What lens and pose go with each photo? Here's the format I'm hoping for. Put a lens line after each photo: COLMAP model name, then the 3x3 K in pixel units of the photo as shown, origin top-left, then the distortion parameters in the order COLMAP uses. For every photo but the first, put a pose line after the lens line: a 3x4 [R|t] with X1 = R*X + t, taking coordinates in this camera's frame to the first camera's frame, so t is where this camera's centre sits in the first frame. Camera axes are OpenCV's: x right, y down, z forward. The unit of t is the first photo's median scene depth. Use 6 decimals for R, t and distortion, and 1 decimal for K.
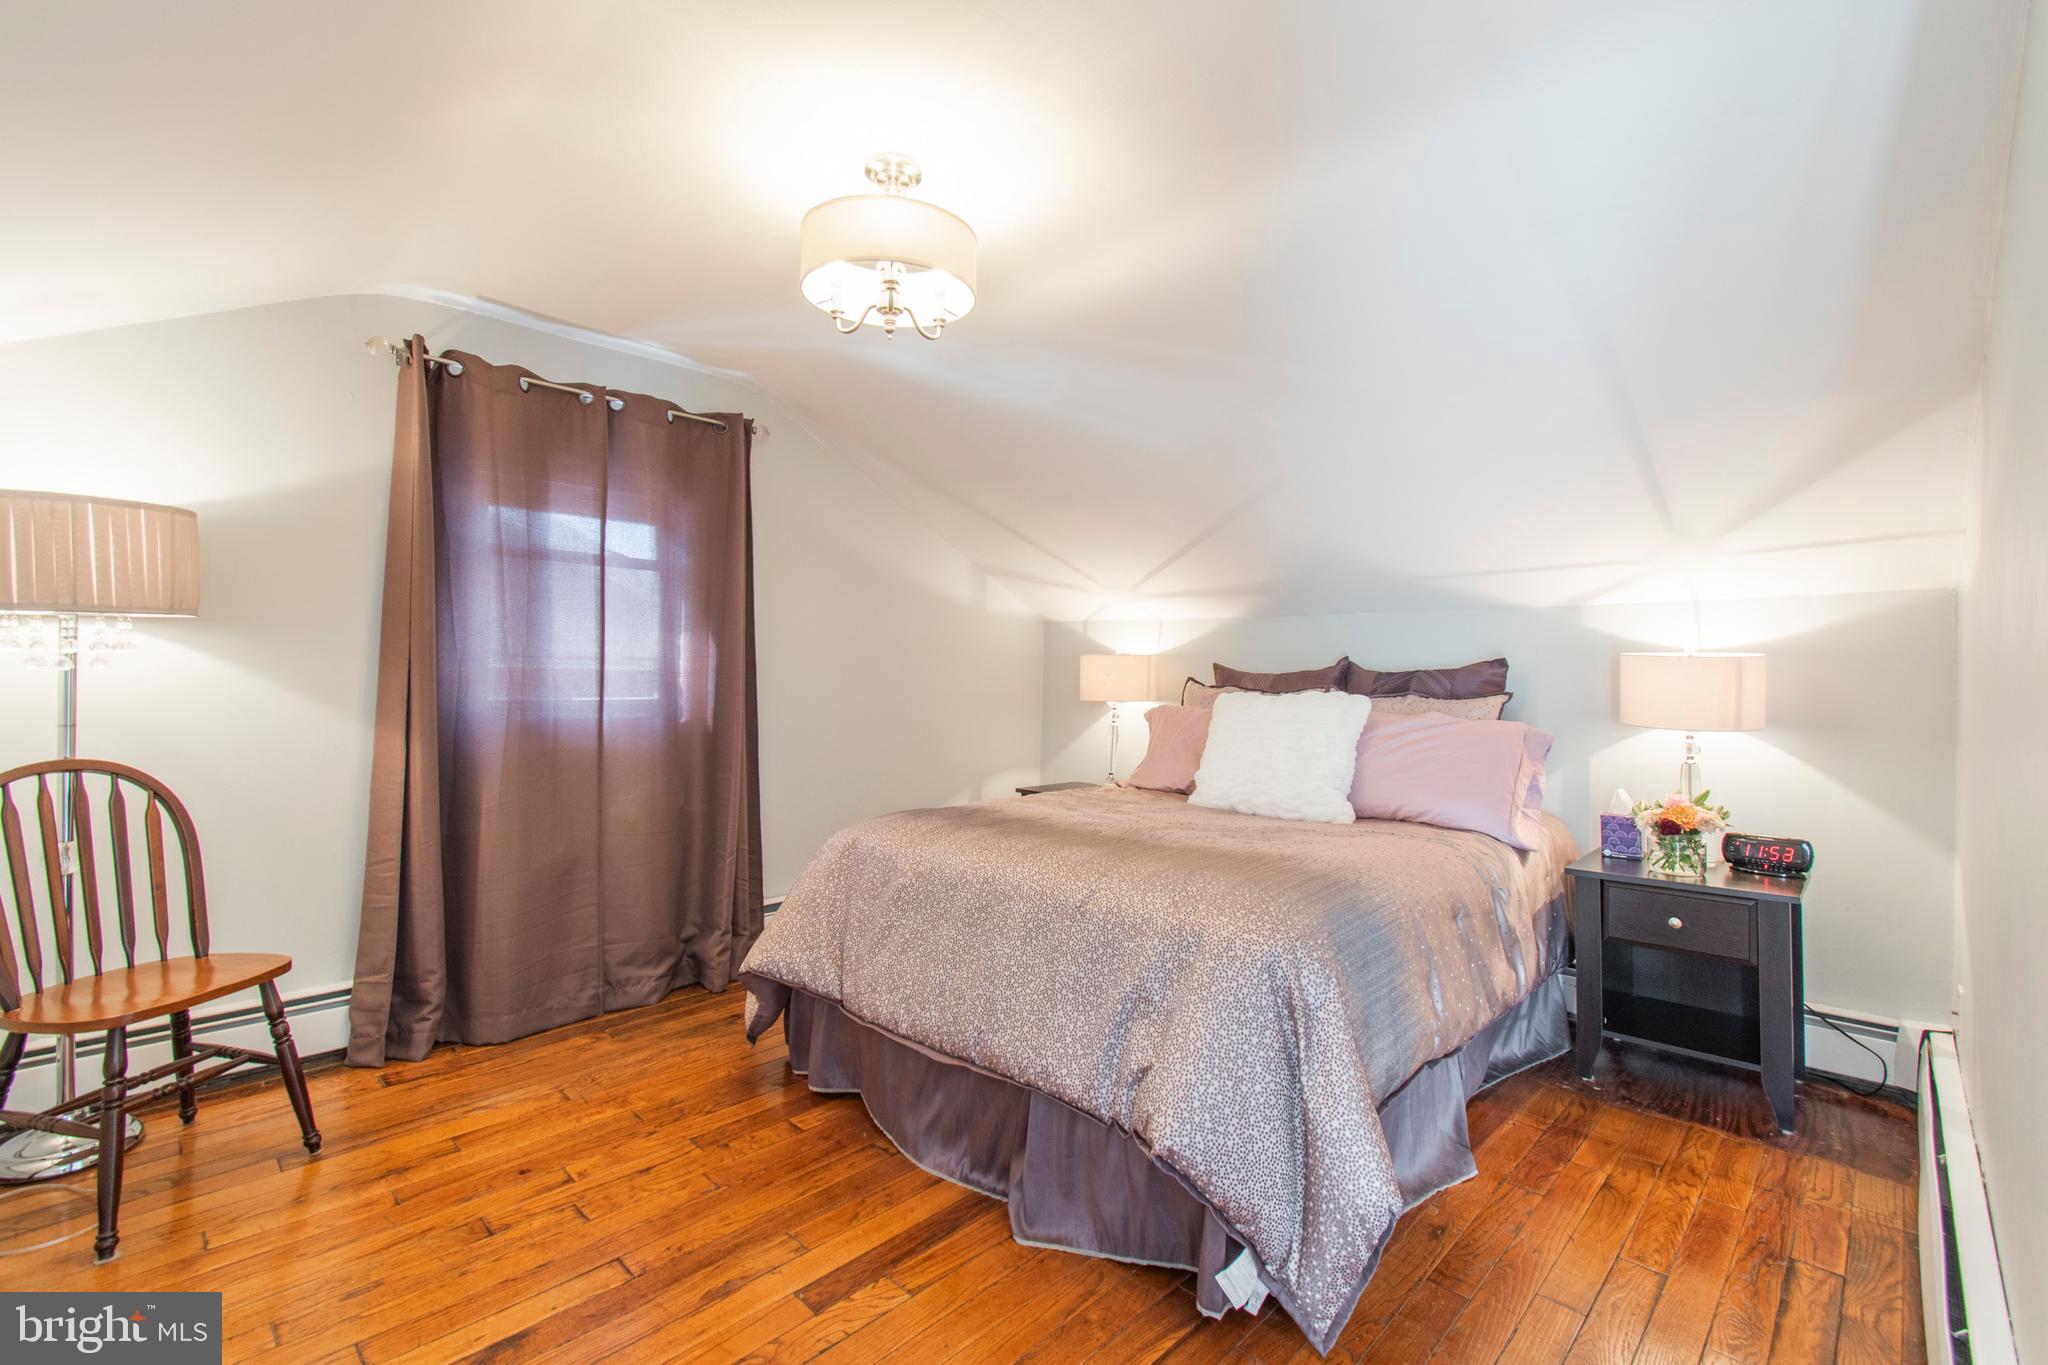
lens RADIAL K [[919.8, 0, 1033.1], [0, 919.8, 660.5], [0, 0, 1]] dist [-0.000996, -0.000269]
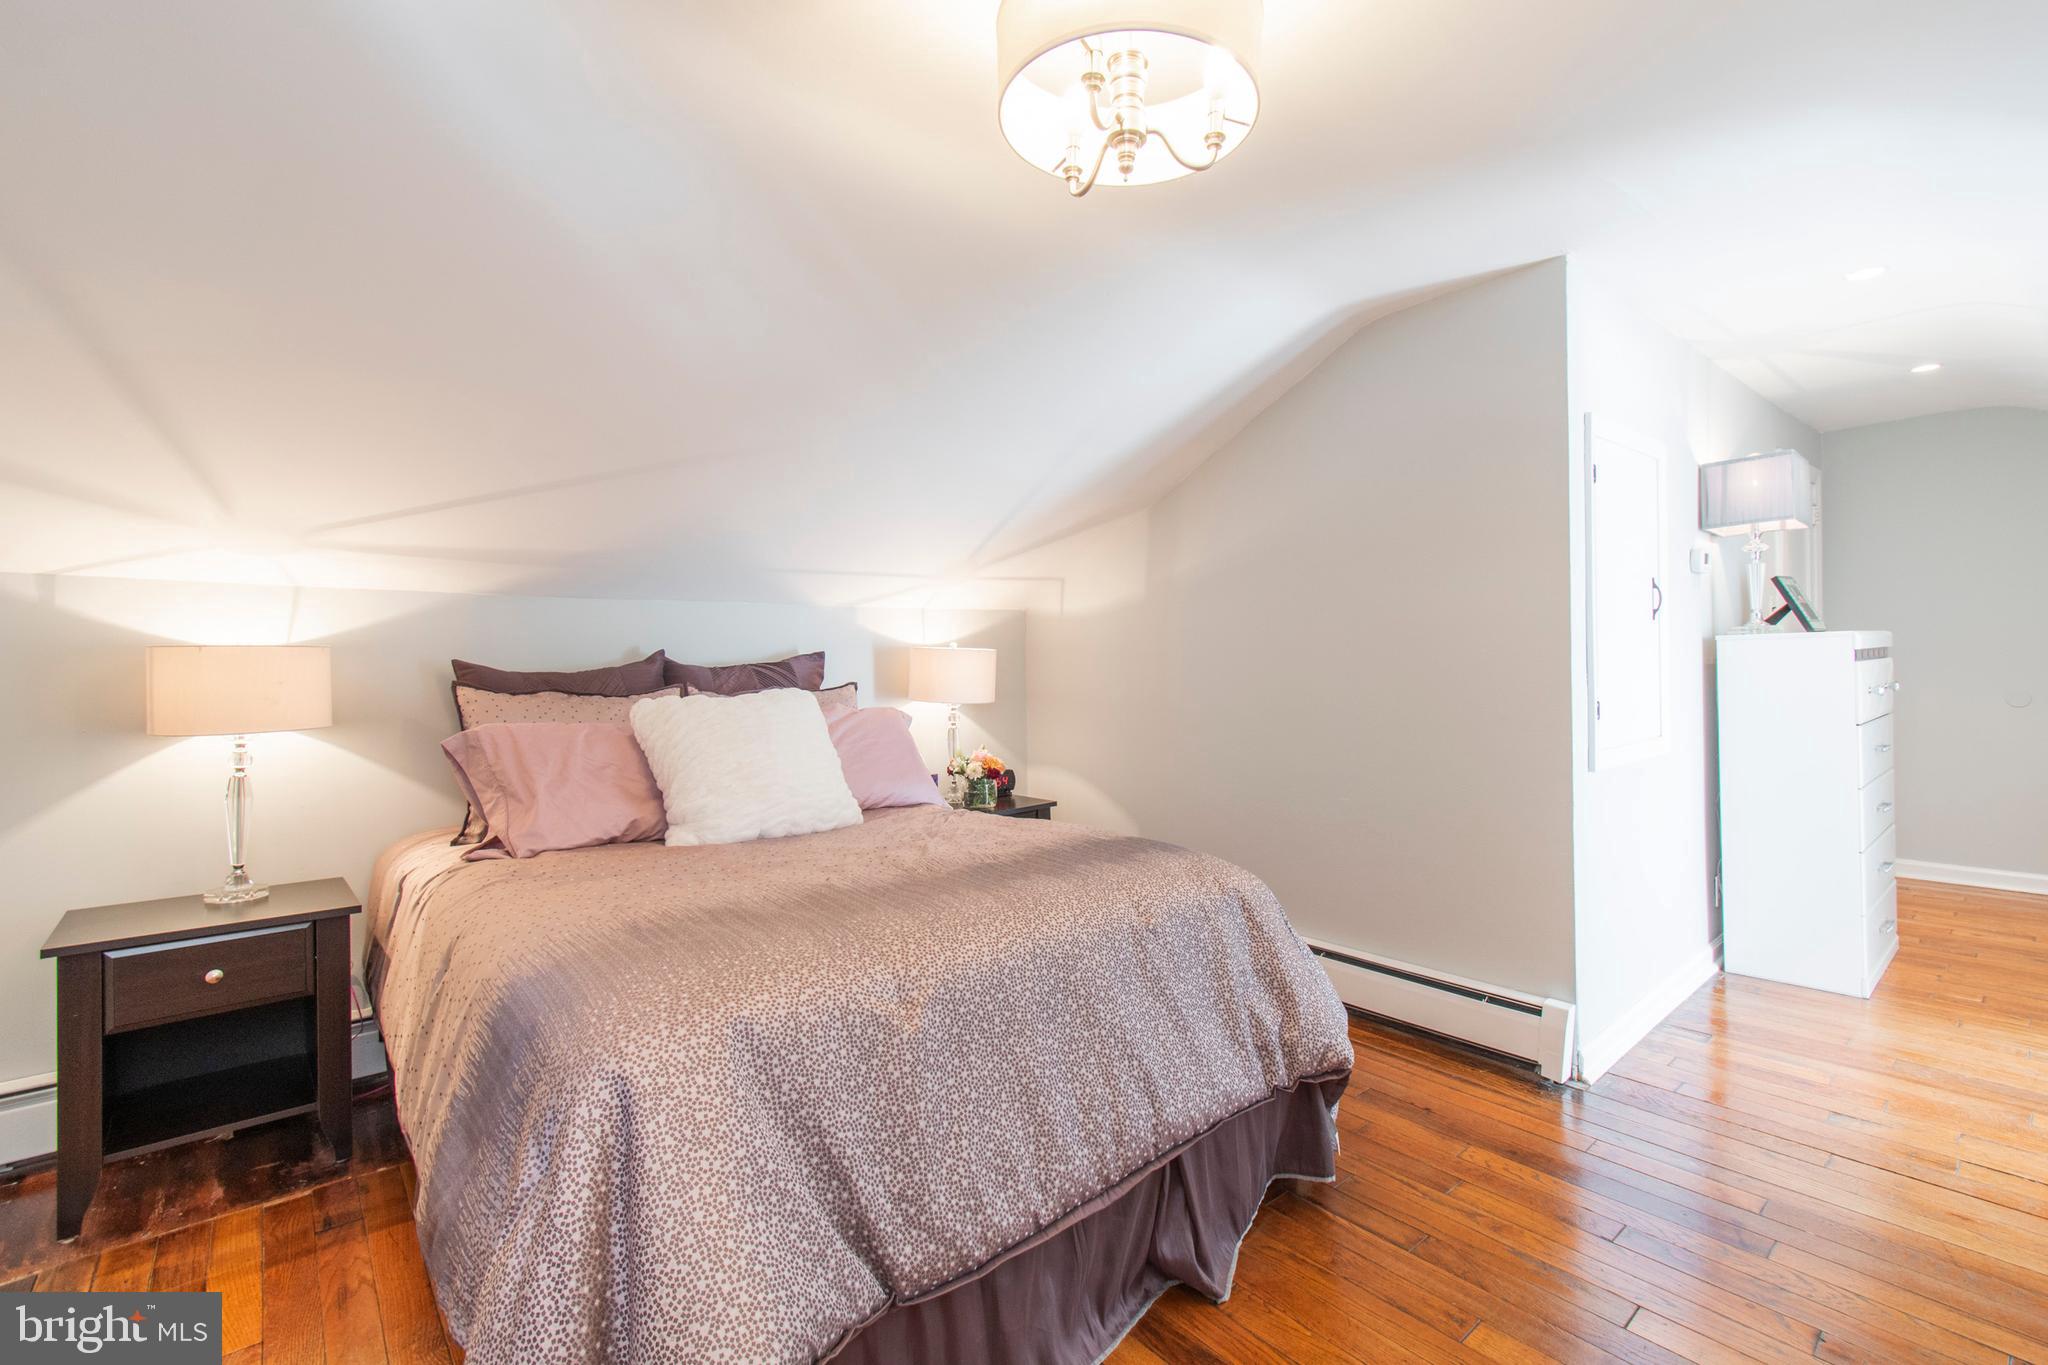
lens RADIAL K [[919.8, 0, 1033.1], [0, 919.8, 660.5], [0, 0, 1]] dist [-0.000996, -0.000269]
pose [[0.090080, -0.012142, 0.995860, -0.535360], [0.005668, 0.999916, 0.011679, -0.001826], [-0.995918, 0.004593, 0.090142, 0.642987]]
